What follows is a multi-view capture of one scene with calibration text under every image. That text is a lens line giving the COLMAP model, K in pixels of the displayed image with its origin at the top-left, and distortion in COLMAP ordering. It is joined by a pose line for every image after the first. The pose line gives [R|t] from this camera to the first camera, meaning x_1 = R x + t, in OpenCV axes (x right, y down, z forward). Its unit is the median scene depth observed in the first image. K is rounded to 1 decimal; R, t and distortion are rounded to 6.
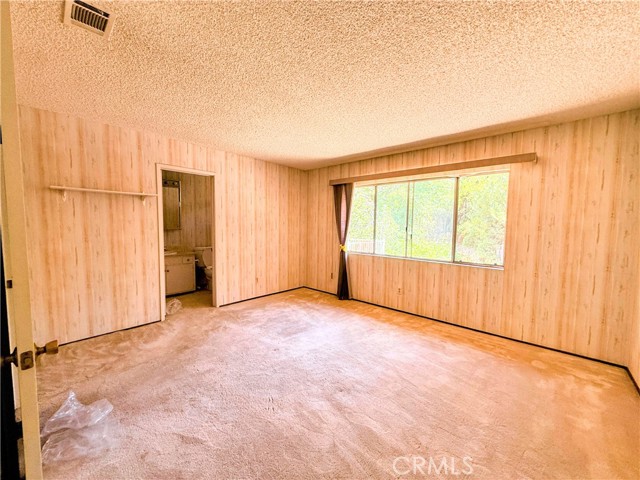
lens RADIAL K [[254.1, 0, 320.7], [0, 254.1, 240.5], [0, 0, 1]] dist [-0.007101, 0.000219]
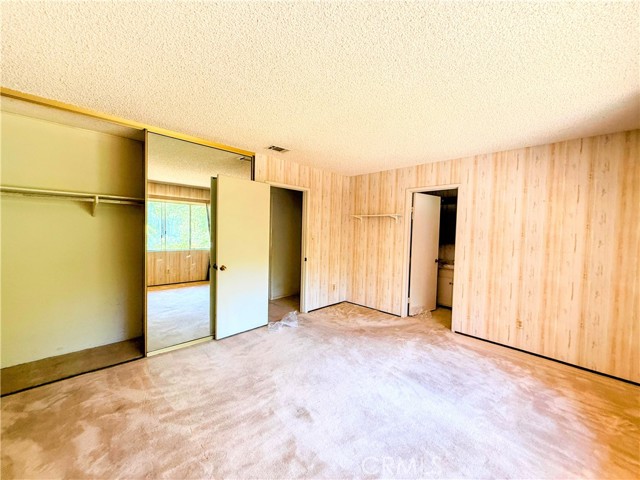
lens RADIAL K [[254.1, 0, 320.2], [0, 254.1, 238.1], [0, 0, 1]] dist [-0.007101, 0.000219]
pose [[-0.063712, 0.012062, -0.997895, 0.611976], [-0.097144, 0.995103, 0.018231, -0.044240], [0.993229, 0.098101, -0.062228, 0.655064]]
